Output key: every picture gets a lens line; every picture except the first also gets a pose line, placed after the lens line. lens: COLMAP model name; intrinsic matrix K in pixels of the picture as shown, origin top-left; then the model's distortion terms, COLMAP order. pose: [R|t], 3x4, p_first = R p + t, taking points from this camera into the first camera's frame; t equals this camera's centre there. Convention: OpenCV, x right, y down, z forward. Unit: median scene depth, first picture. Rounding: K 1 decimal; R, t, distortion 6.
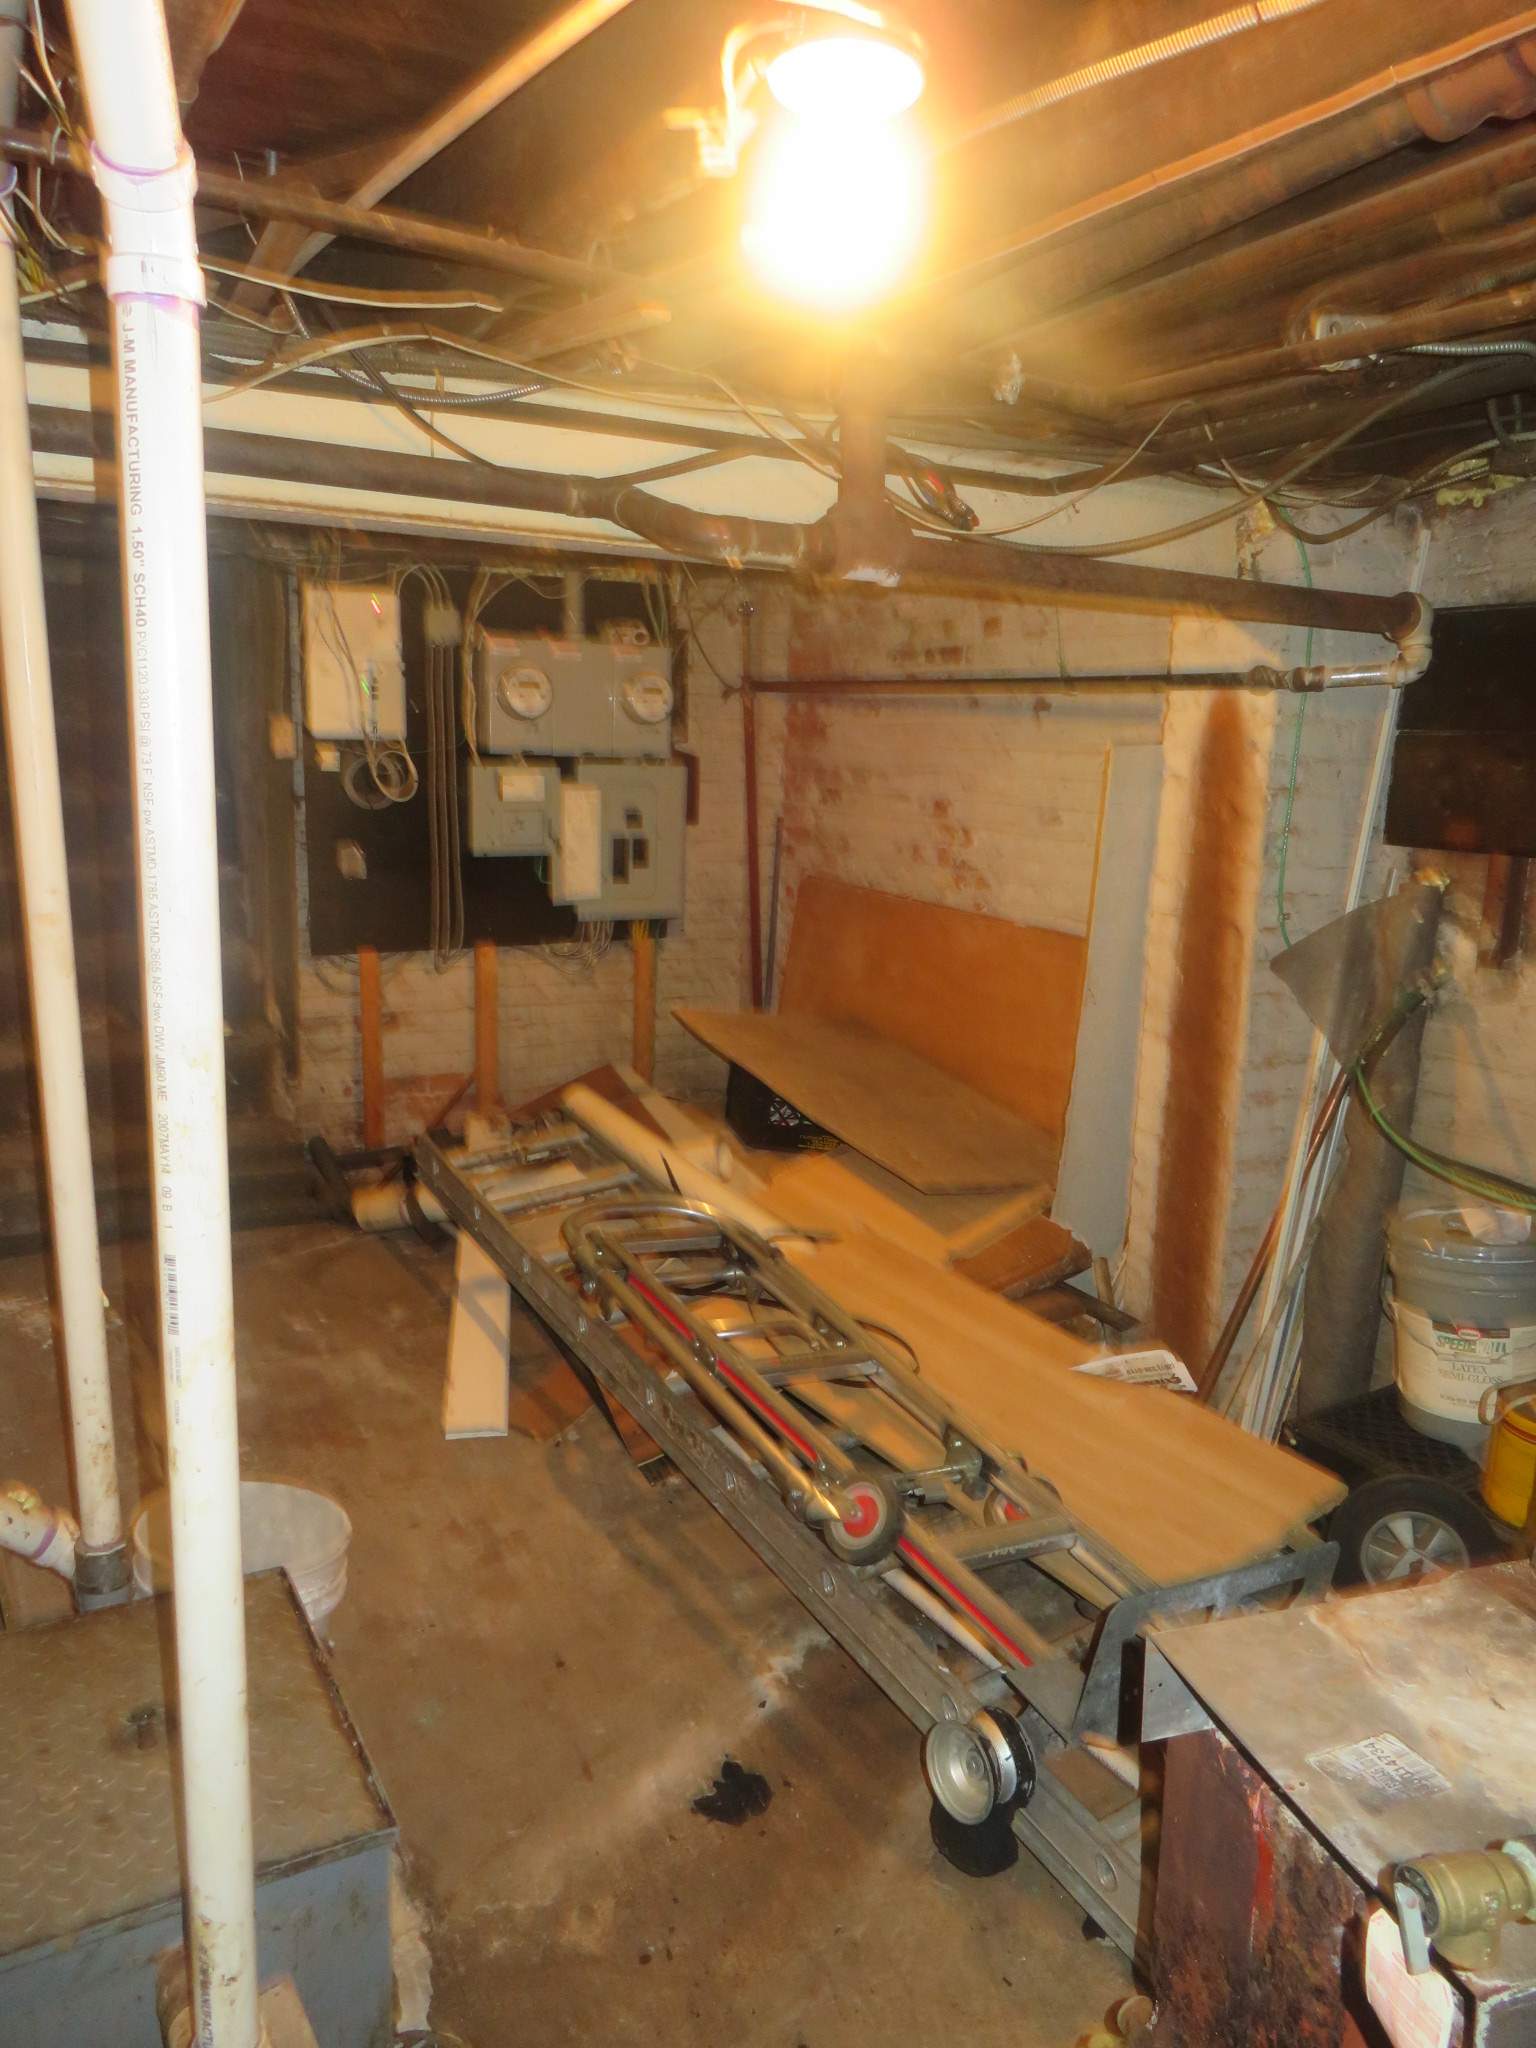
lens RADIAL K [[1458.9, 0, 771.6], [0, 1458.9, 1024.1], [0, 0, 1]] dist [-0.011808, 0.002644]
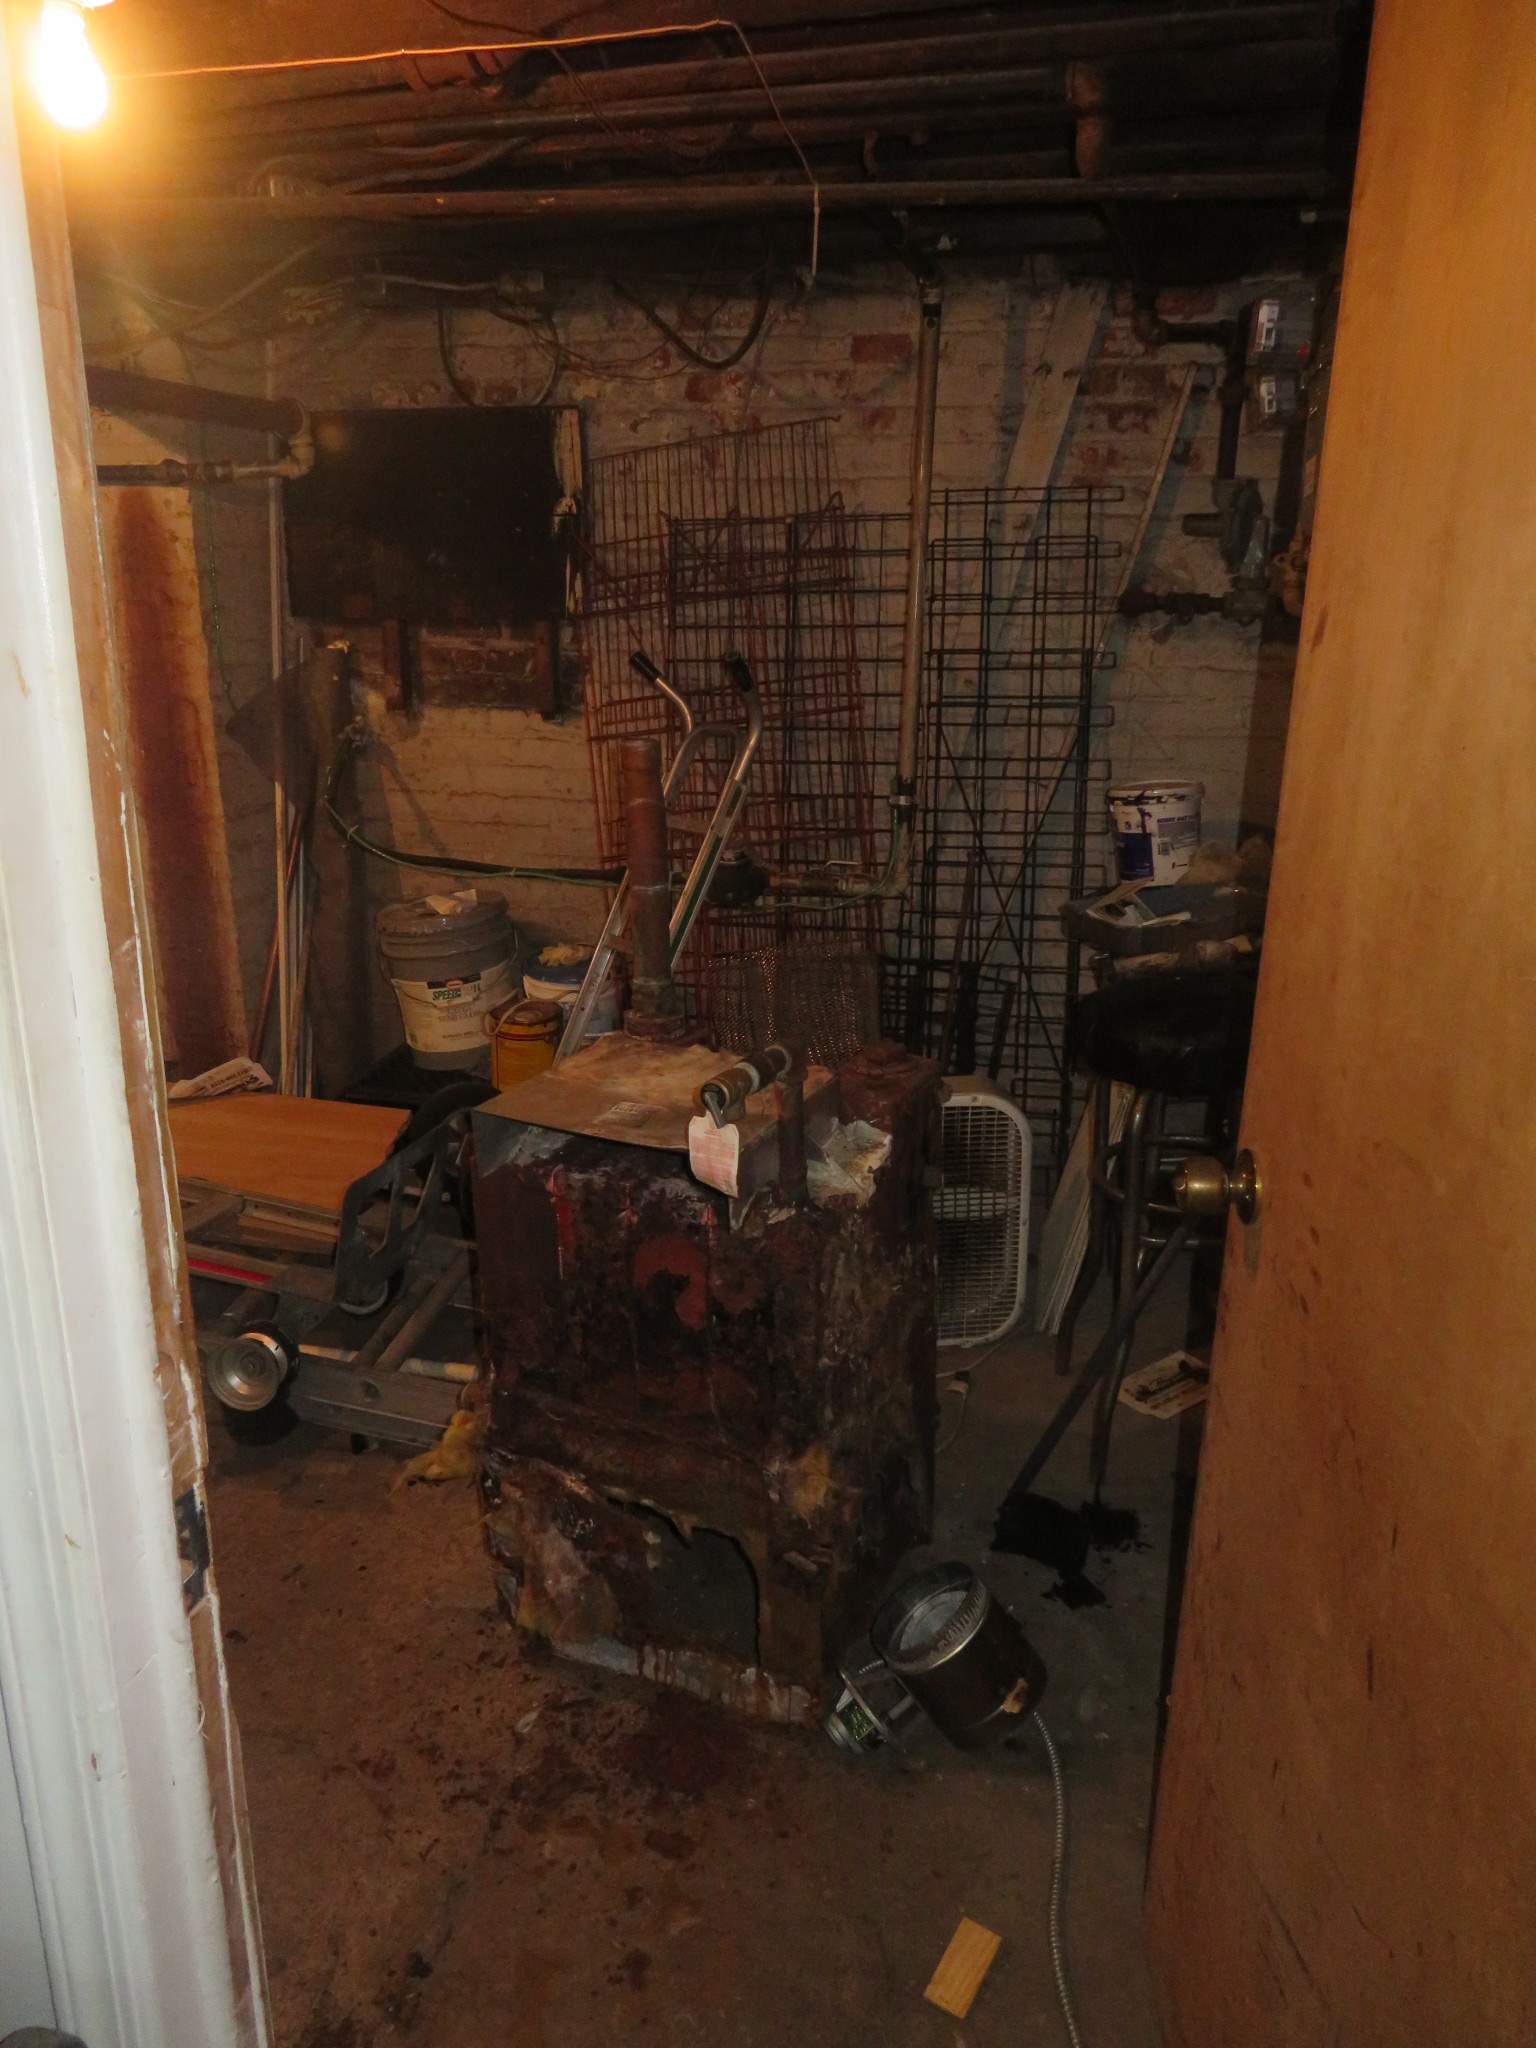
lens RADIAL K [[1458.9, 0, 771.6], [0, 1458.9, 1024.1], [0, 0, 1]] dist [-0.011808, 0.002644]
pose [[0.679147, -0.245153, 0.691852, -0.207383], [0.153636, 0.969174, 0.192607, 0.027796], [-0.717743, -0.024515, 0.695876, -0.113553]]
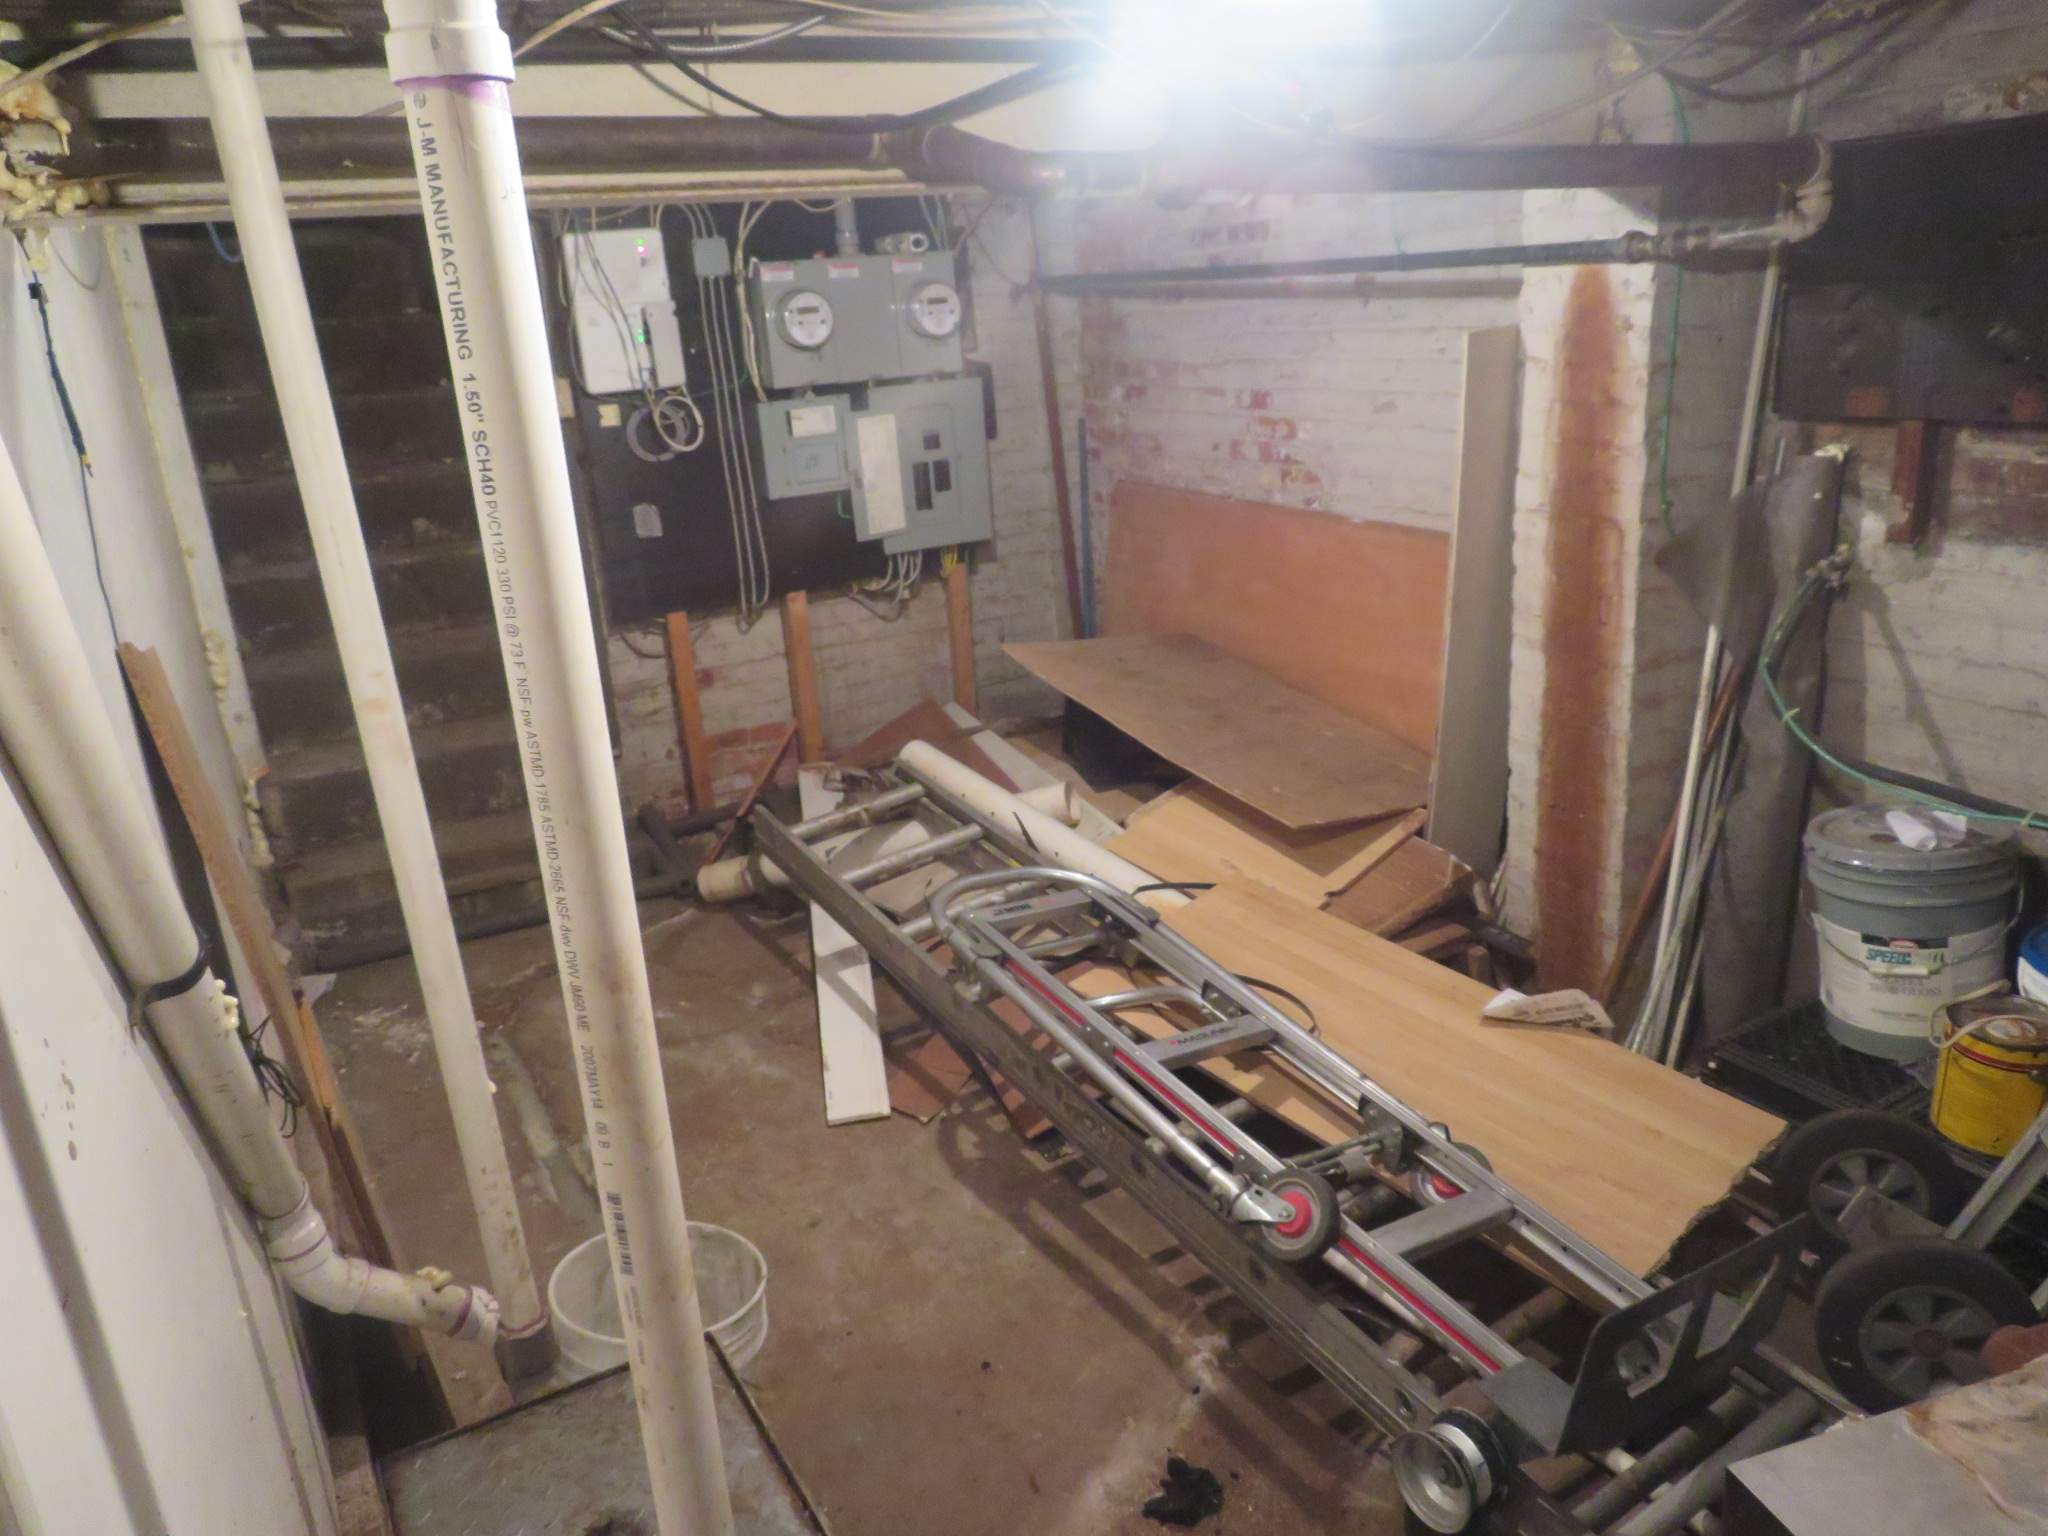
lens RADIAL K [[1458.9, 0, 1020.6], [0, 1458.9, 767.1], [0, 0, 1]] dist [-0.011808, 0.002644]
pose [[0.994789, -0.095471, -0.035766, -0.036057], [0.099026, 0.988265, 0.116300, -0.055064], [0.024243, -0.119236, 0.992570, 0.052912]]
